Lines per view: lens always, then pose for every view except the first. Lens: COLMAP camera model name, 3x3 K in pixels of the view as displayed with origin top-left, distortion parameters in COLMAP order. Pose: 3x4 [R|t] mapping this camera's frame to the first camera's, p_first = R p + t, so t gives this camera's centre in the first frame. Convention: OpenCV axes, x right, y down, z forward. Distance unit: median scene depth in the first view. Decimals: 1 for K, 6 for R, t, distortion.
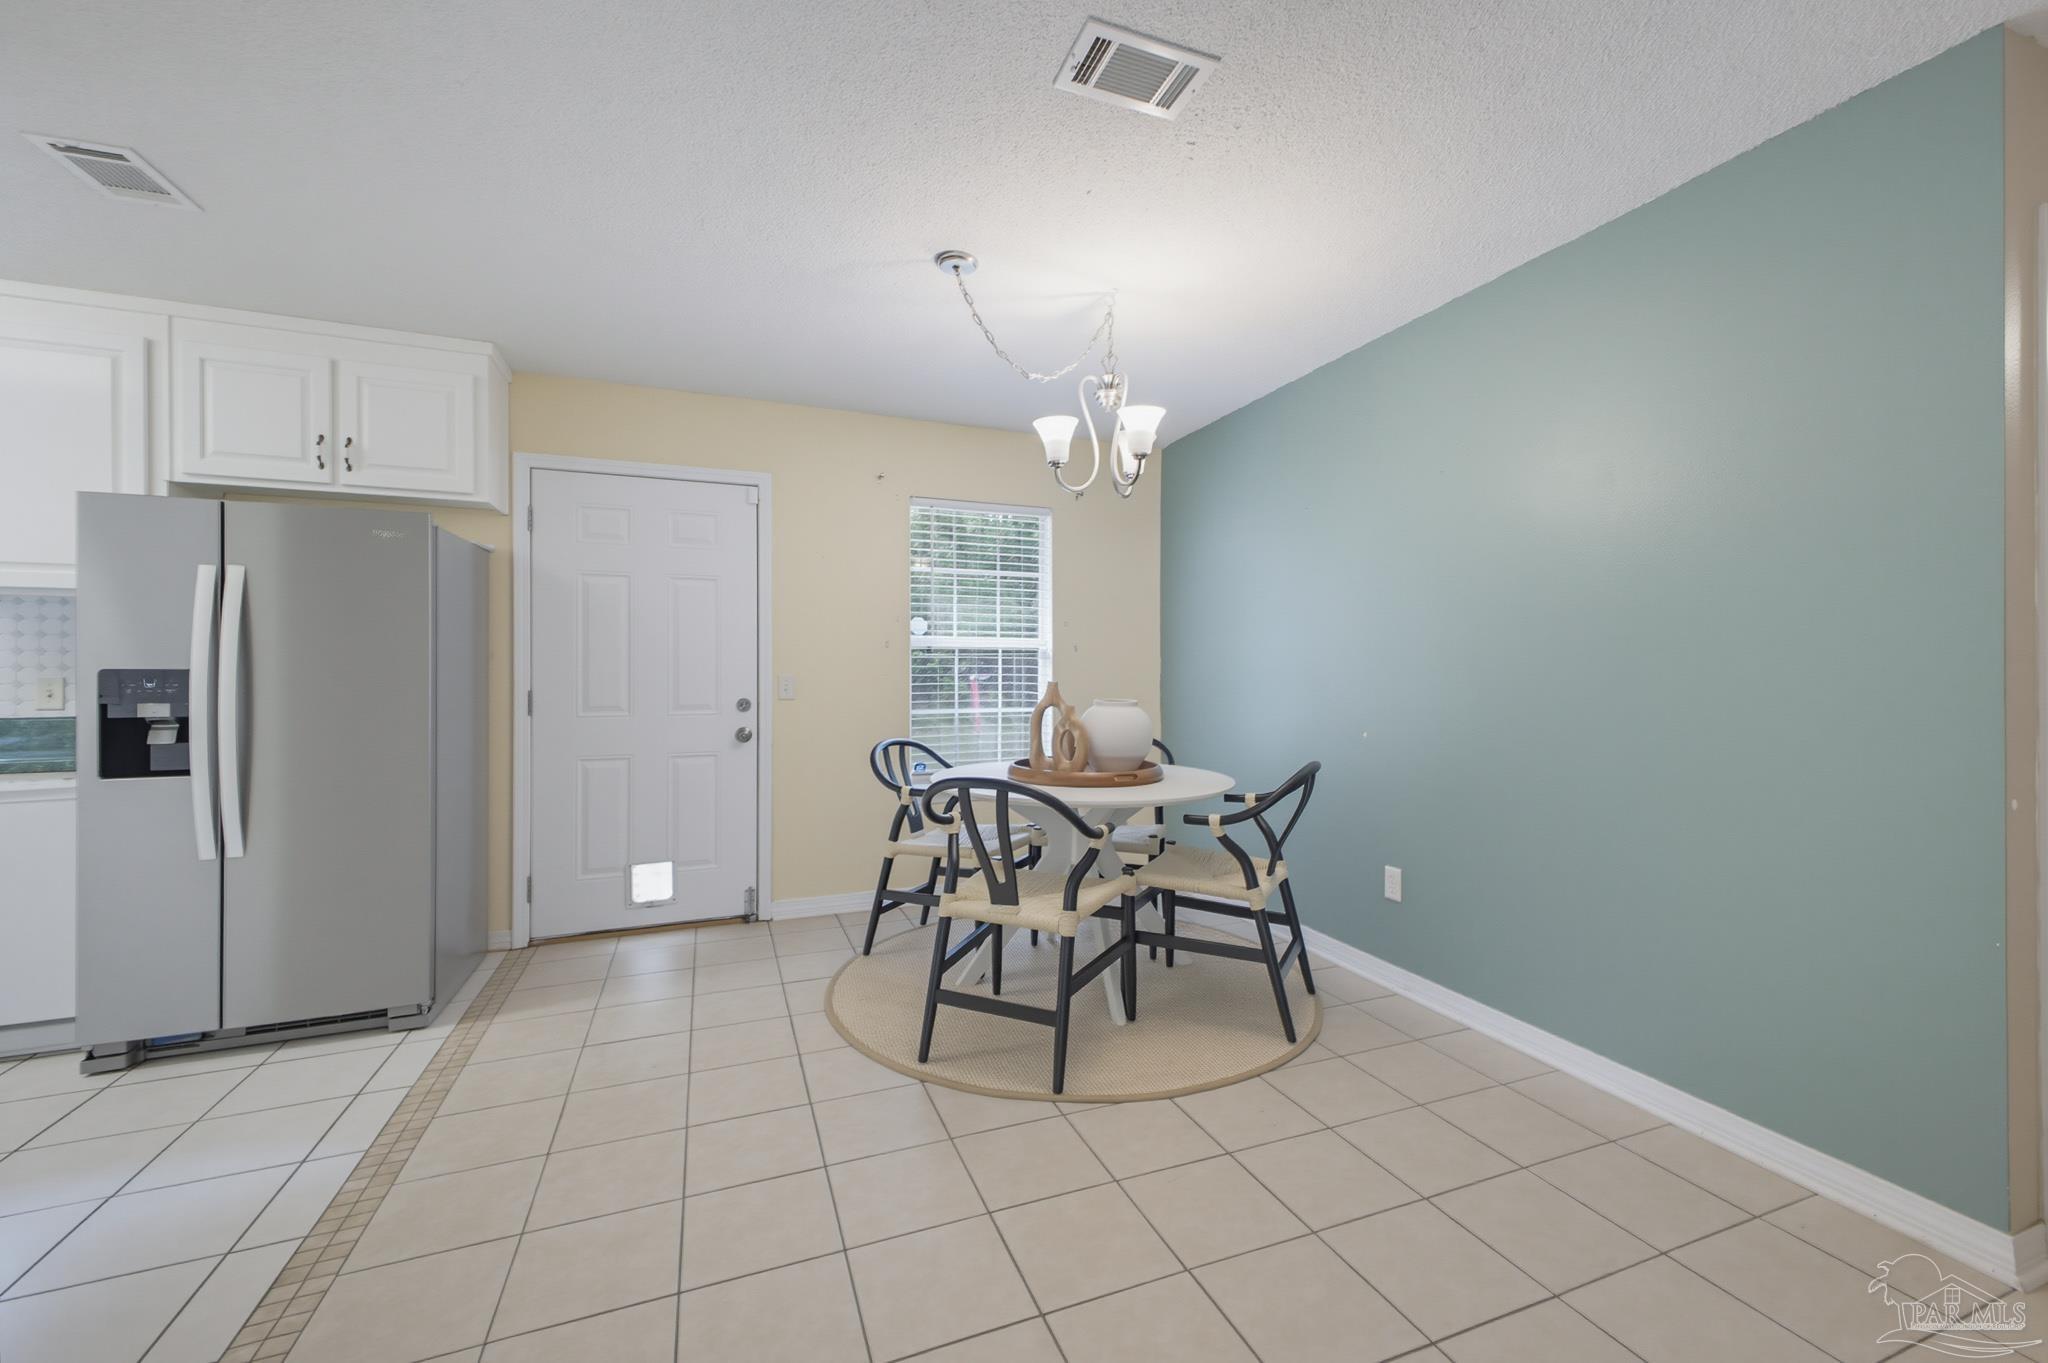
lens RADIAL K [[828.4, 0, 1030.2], [0, 828.4, 688.2], [0, 0, 1]] dist [0.023178, -0.000506]
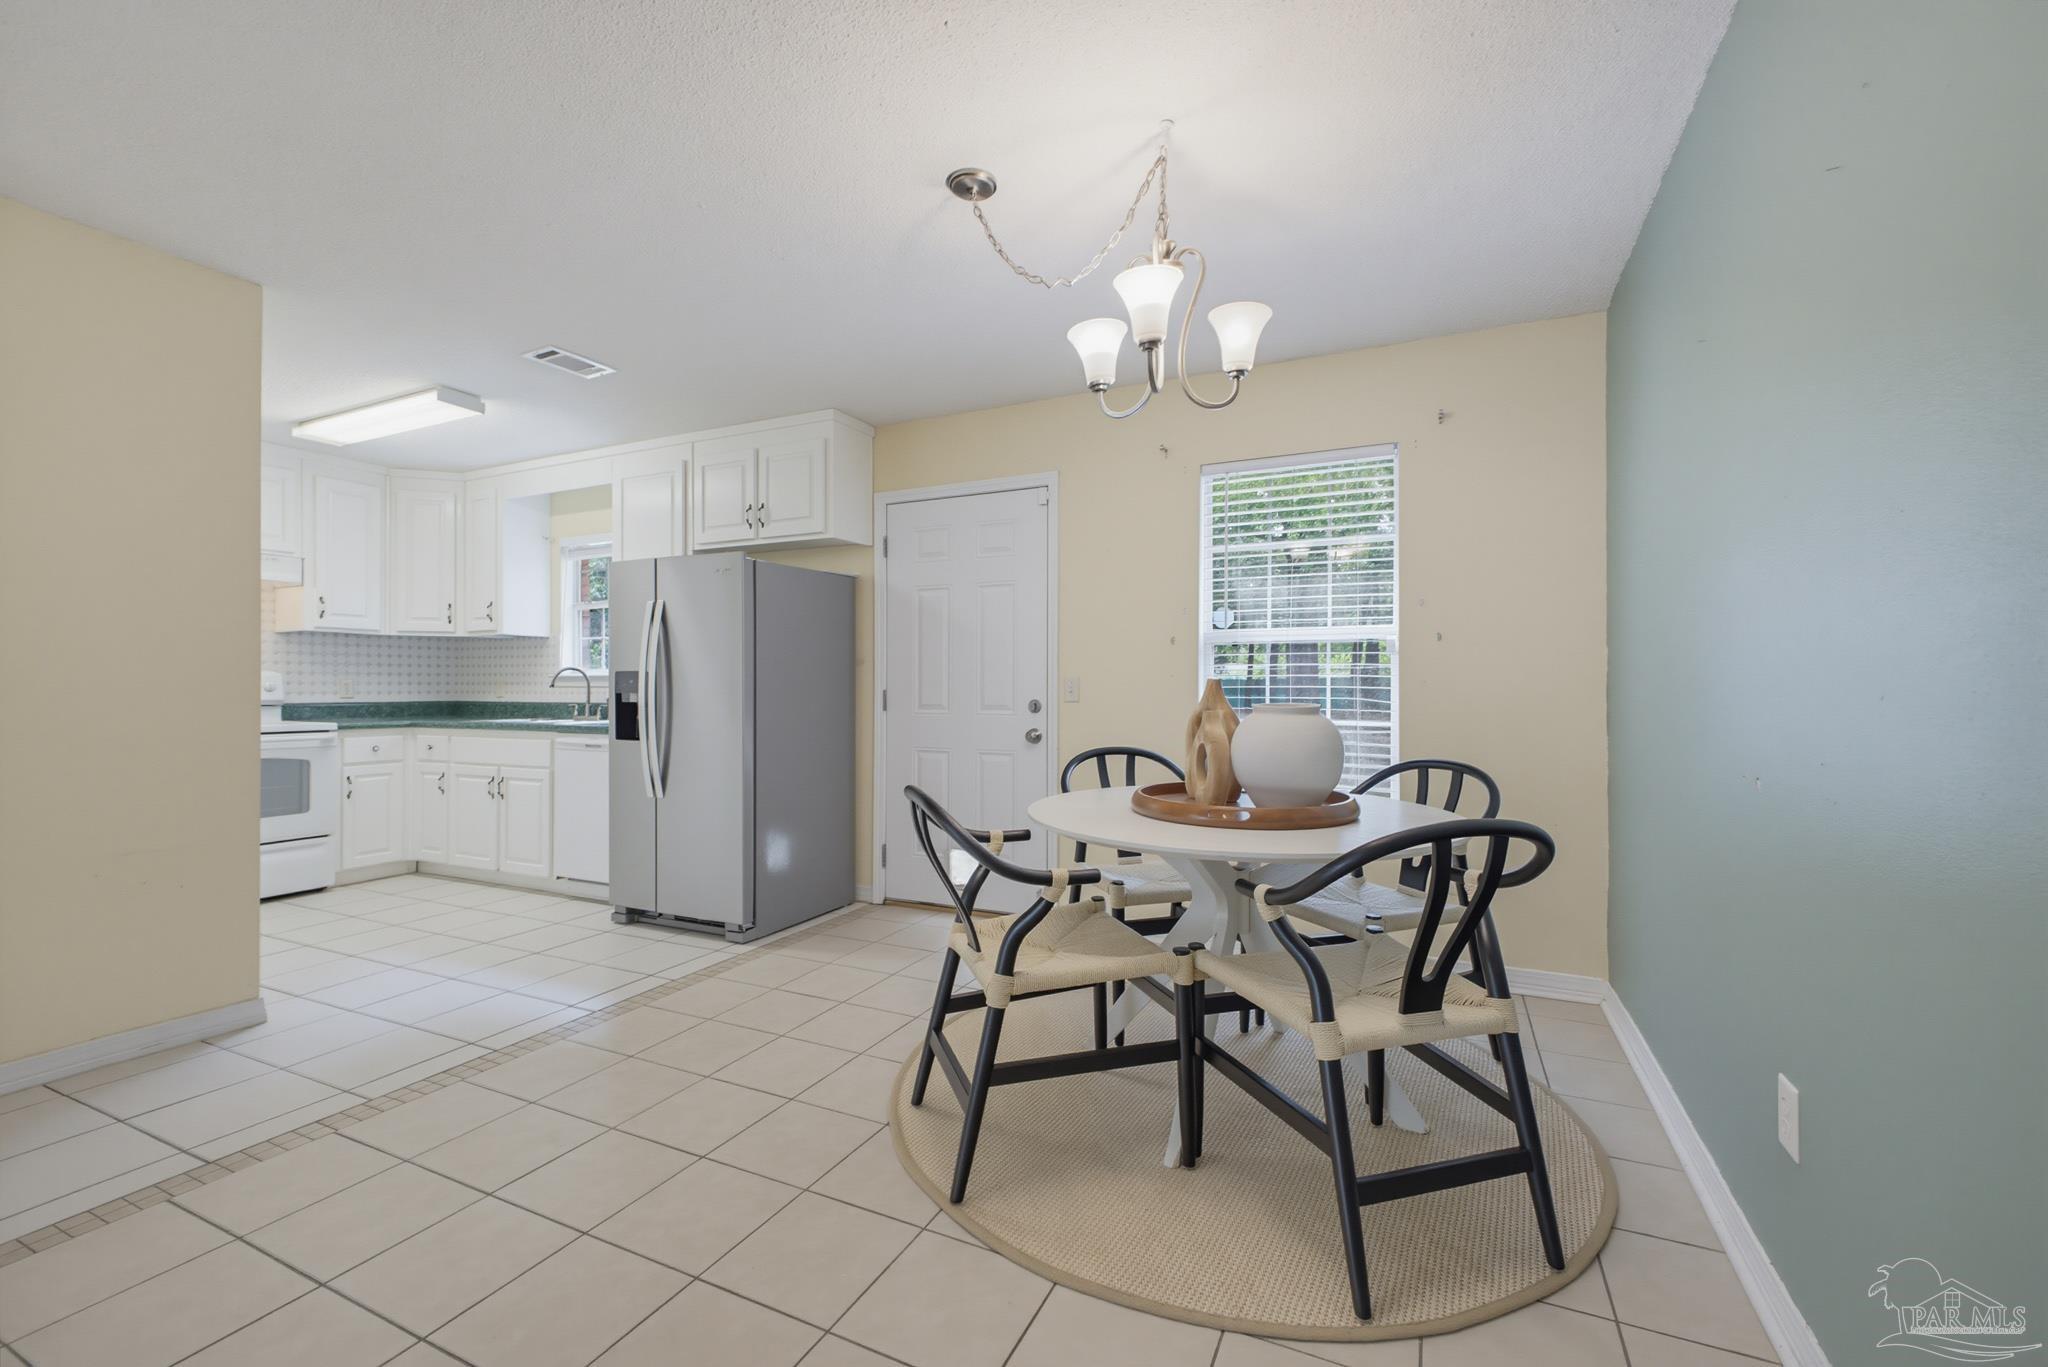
lens RADIAL K [[839.7, 0, 1028.3], [0, 839.7, 694.0], [0, 0, 1]] dist [0.014840, -0.000234]
pose [[0.684066, 0.005223, -0.729402, 0.486658], [-0.013483, 0.999894, -0.005486, 0.013915], [0.729296, 0.013587, 0.684064, 0.379766]]
